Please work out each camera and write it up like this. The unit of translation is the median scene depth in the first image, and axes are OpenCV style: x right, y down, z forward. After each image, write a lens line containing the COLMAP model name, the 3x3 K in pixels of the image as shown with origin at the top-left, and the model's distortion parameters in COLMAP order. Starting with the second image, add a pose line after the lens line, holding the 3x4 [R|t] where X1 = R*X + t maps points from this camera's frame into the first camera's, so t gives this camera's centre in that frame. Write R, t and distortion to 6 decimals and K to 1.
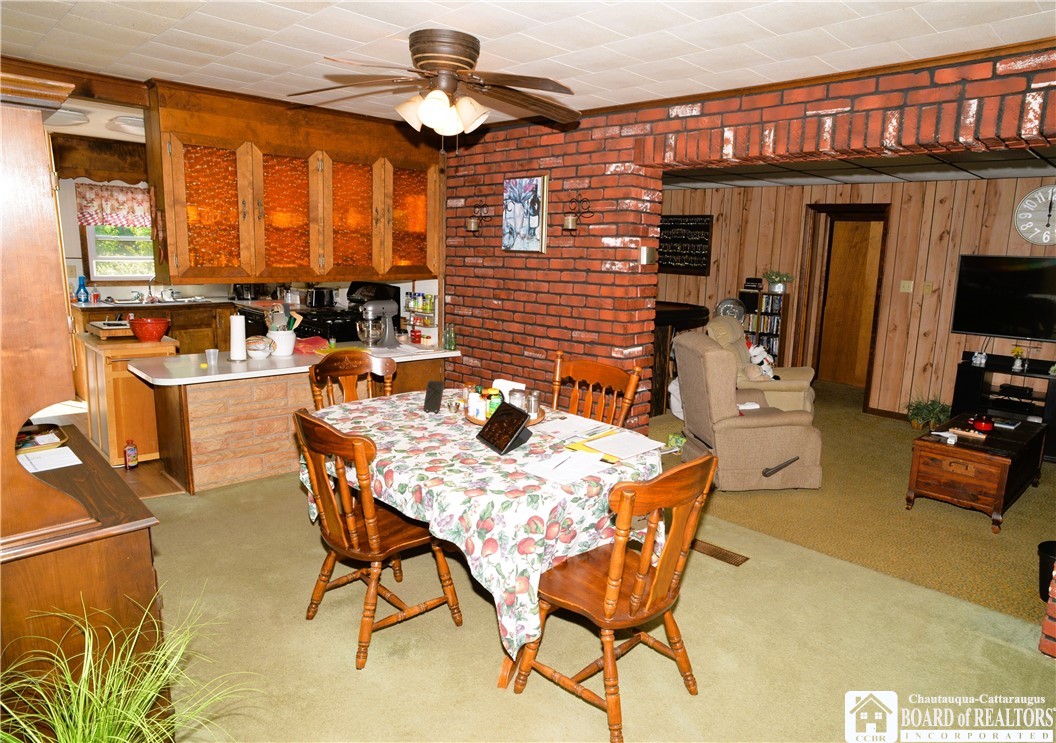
lens RADIAL K [[670.4, 0, 561.5], [0, 670.4, 373.6], [0, 0, 1]] dist [-0.095374, 0.066750]
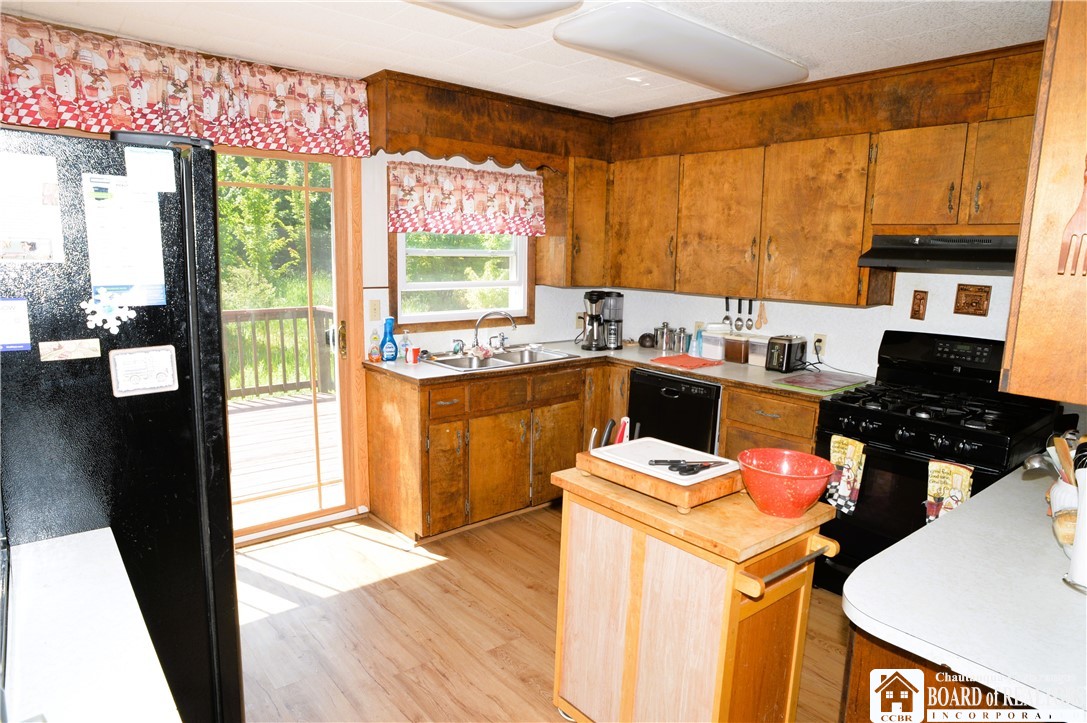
lens RADIAL K [[664.5, 0, 543.5], [0, 664.5, 361.5], [0, 0, 1]] dist [-0.092599, 0.066370]
pose [[0.994028, 0.002167, -0.109106, -0.764015], [-0.004746, 0.999715, -0.023378, -0.138332], [0.109024, 0.023756, 0.993755, 0.596423]]
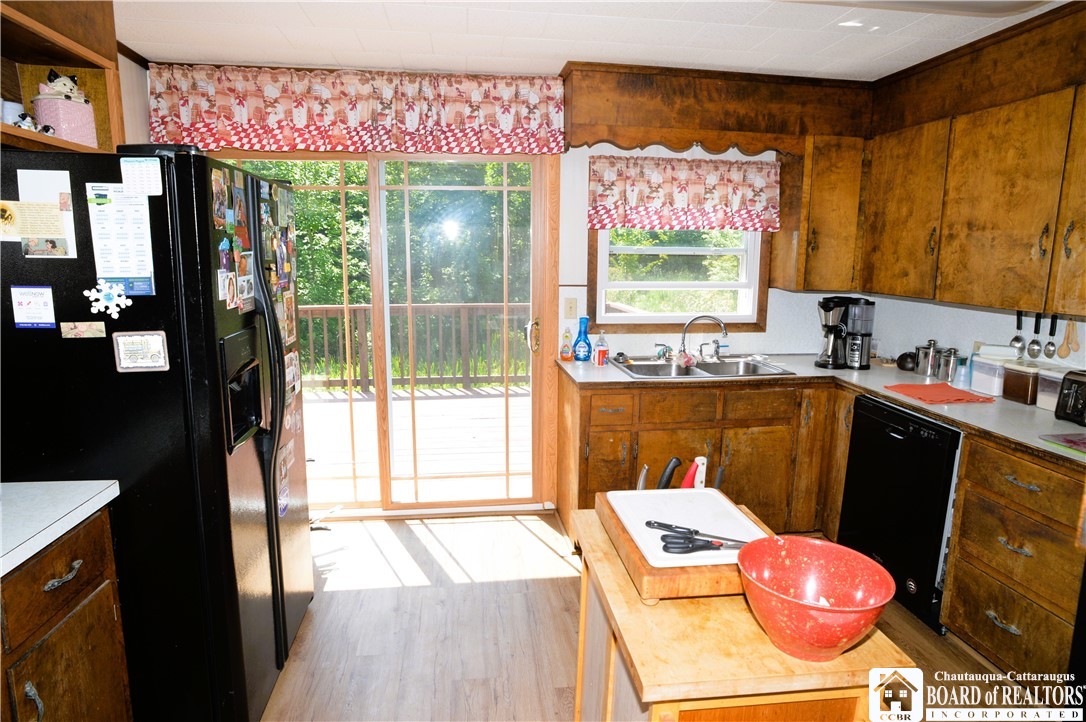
lens RADIAL K [[639.1, 0, 543.0], [0, 639.1, 361.0], [0, 0, 1]] dist [-0.086770, 0.058125]
pose [[0.781280, 0.080335, -0.618990, -0.589965], [-0.095327, 0.995407, 0.008869, -0.160701], [0.616859, 0.052077, 0.785349, 0.760592]]
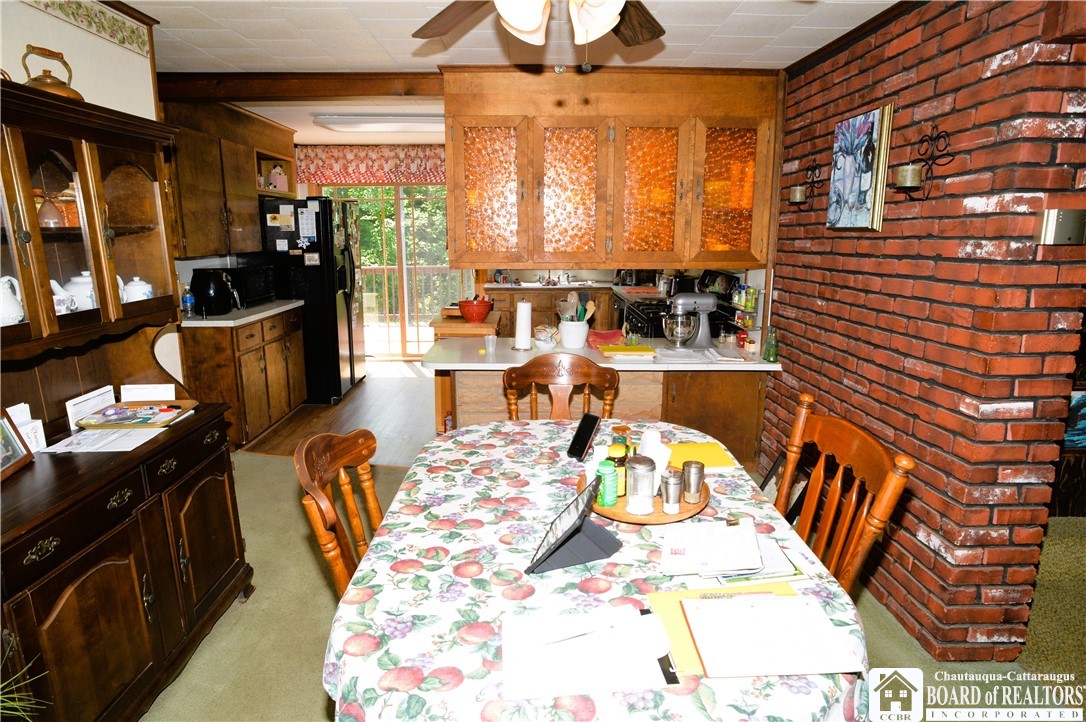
lens RADIAL K [[619.3, 0, 543.0], [0, 619.3, 361.0], [0, 0, 1]] dist [-0.086586, 0.057688]
pose [[0.714055, 0.111544, -0.691147, 0.156996], [-0.104310, 0.993157, 0.052518, -0.053198], [0.692275, 0.034592, 0.720804, 0.366002]]
